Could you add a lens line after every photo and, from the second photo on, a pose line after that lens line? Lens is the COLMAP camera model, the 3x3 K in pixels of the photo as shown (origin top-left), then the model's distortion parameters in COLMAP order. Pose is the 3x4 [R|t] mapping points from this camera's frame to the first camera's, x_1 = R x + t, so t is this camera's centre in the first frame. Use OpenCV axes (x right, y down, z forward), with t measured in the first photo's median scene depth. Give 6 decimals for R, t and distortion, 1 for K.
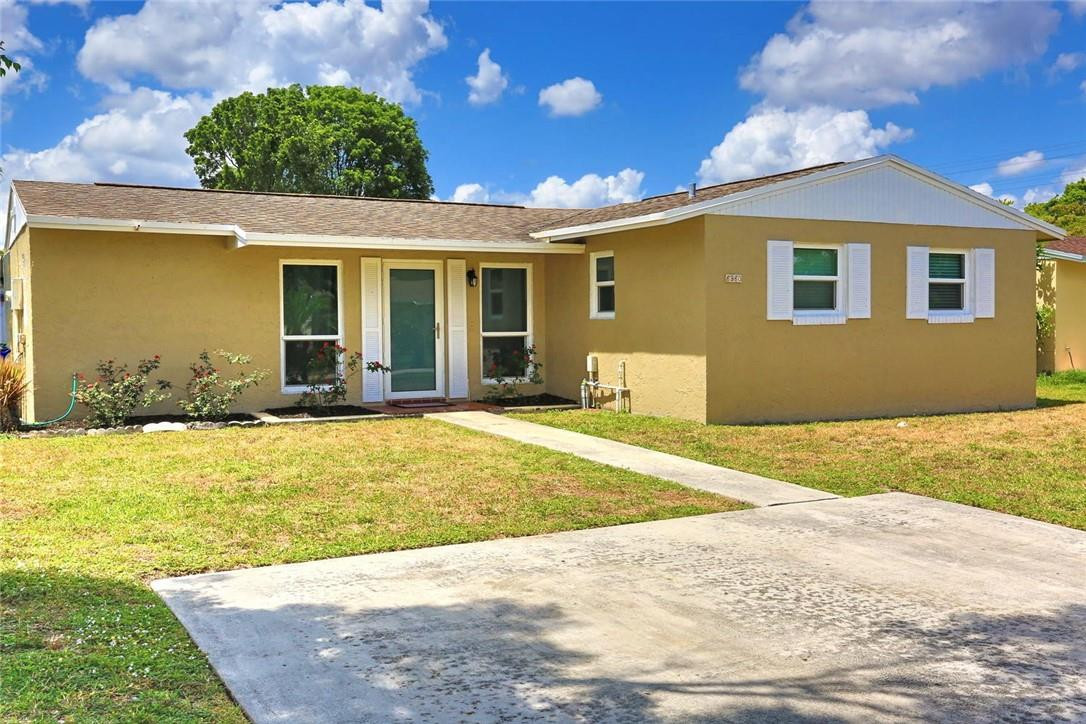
lens RADIAL K [[1075.5, 0, 550.8], [0, 1075.5, 359.7], [0, 0, 1]] dist [0.012097, 0.000000]
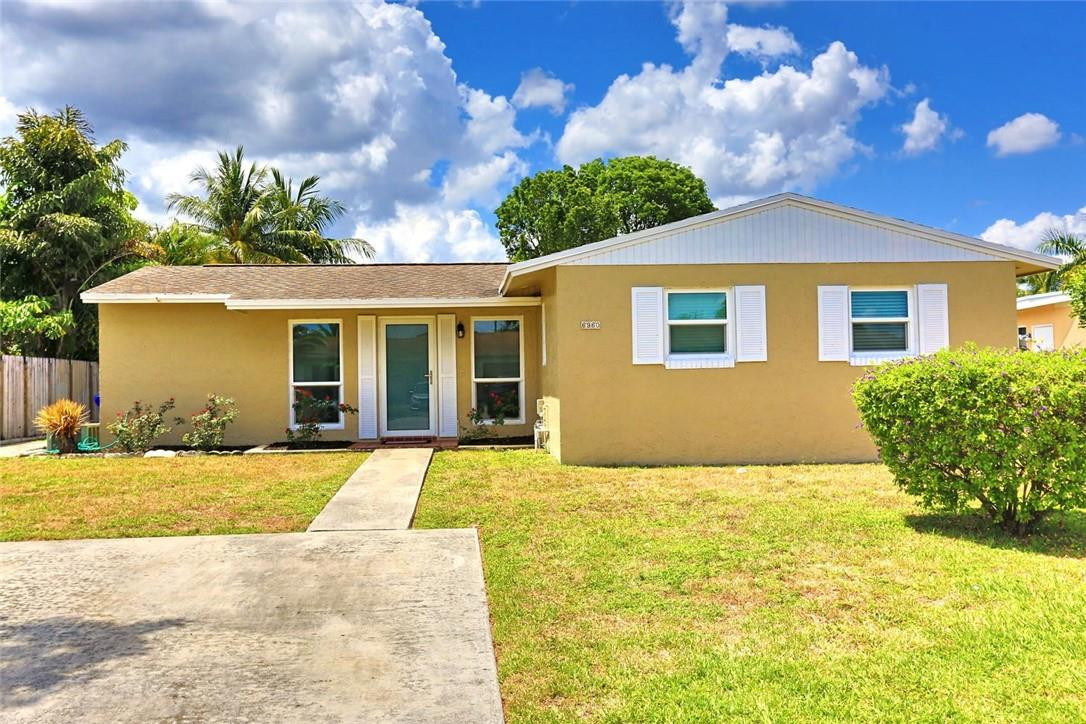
lens RADIAL K [[1019.0, 0, 543.1], [0, 1019.0, 359.3], [0, 0, 1]] dist [0.004127, 0.000000]
pose [[0.907846, -0.014549, -0.419051, 0.453029], [-0.004893, 0.998962, -0.045285, 0.002282], [0.419275, 0.043162, 0.906833, 0.069949]]
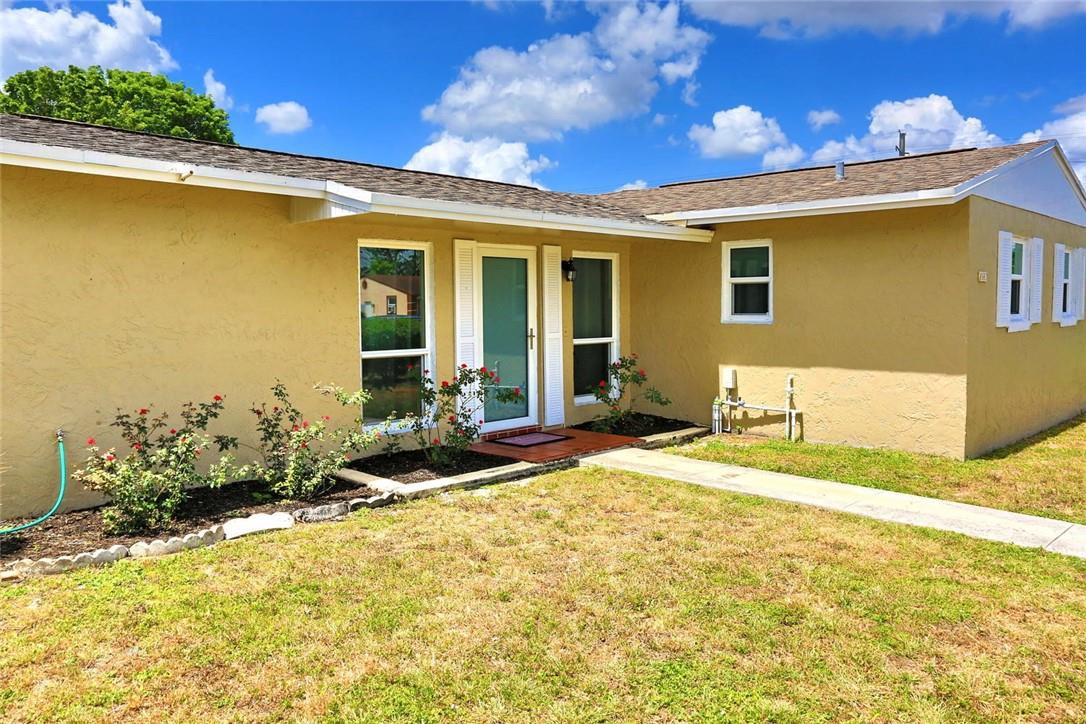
lens RADIAL K [[857.2, 0, 550.3], [0, 857.2, 353.7], [0, 0, 1]] dist [-0.041643, 0.063579]
pose [[0.948448, -0.016304, 0.316512, -0.283731], [0.009915, 0.999713, 0.021787, -0.029379], [-0.316777, -0.017526, 0.948338, 0.415560]]
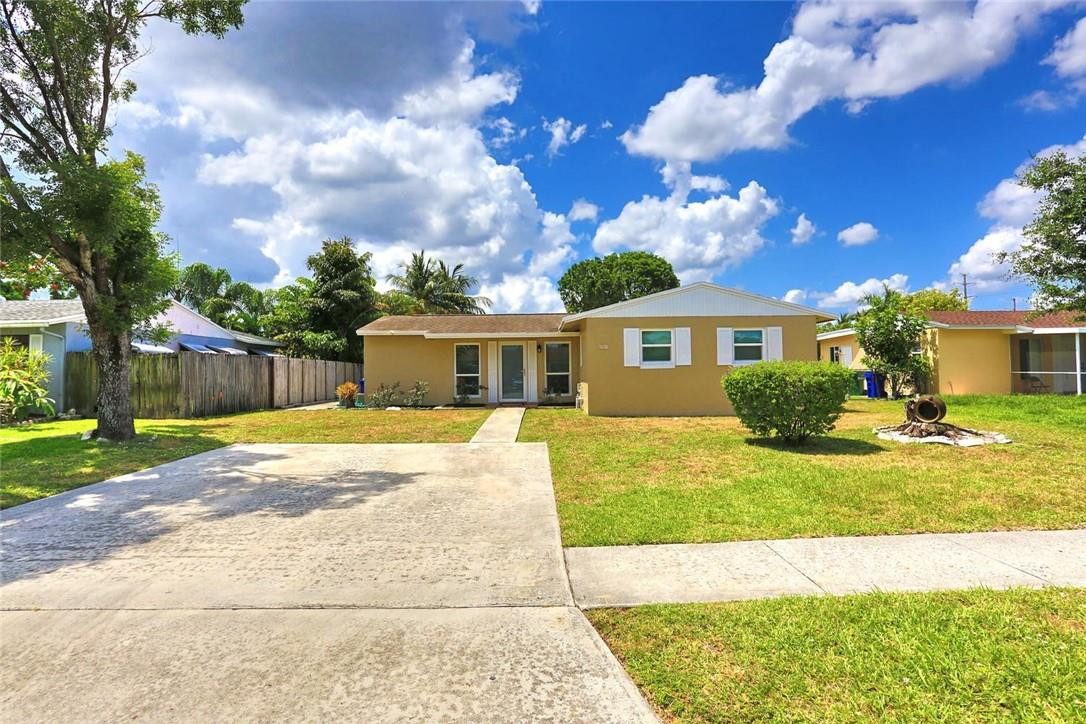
lens RADIAL K [[575.5, 0, 544.0], [0, 575.5, 357.6], [0, 0, 1]] dist [-0.050174, 0.010047]
pose [[0.875302, -0.014539, -0.483358, 0.514663], [-0.011765, 0.998612, -0.051343, 0.004248], [0.483434, 0.050627, 0.873916, -0.040453]]
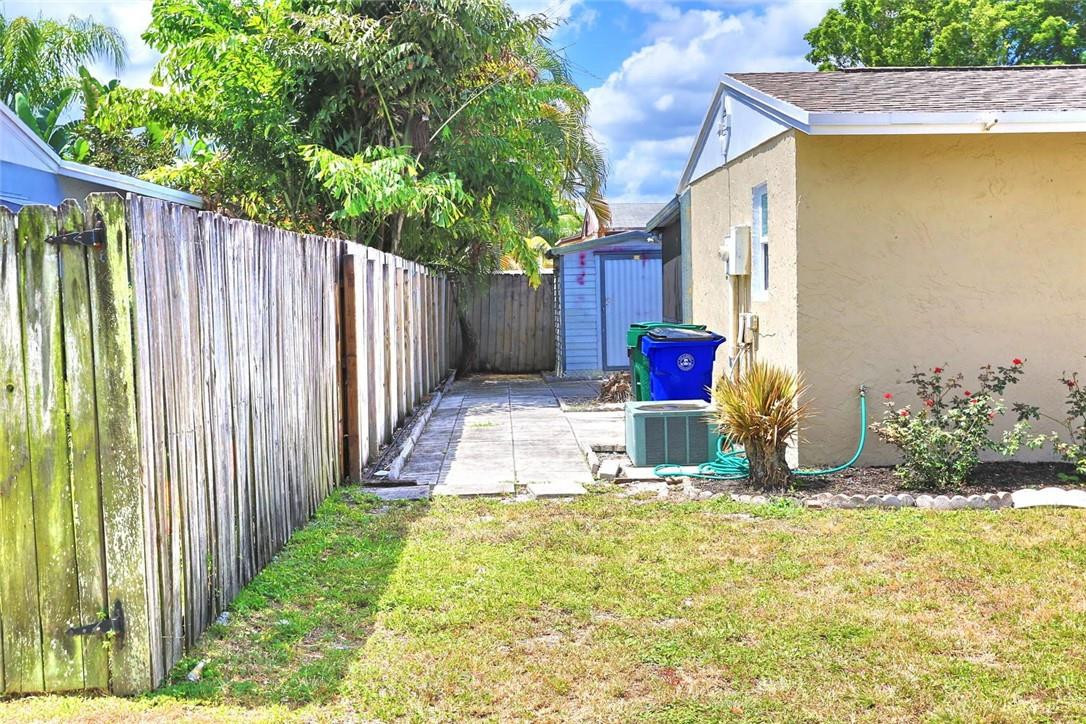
lens RADIAL K [[1259.7, 0, 543.2], [0, 1259.7, 350.8], [0, 0, 1]] dist [0.060088, 0.000000]
pose [[0.890315, 0.018872, -0.454954, -0.238987], [-0.006651, 0.999573, 0.028447, -0.020696], [0.455297, -0.022301, 0.890060, 0.263944]]
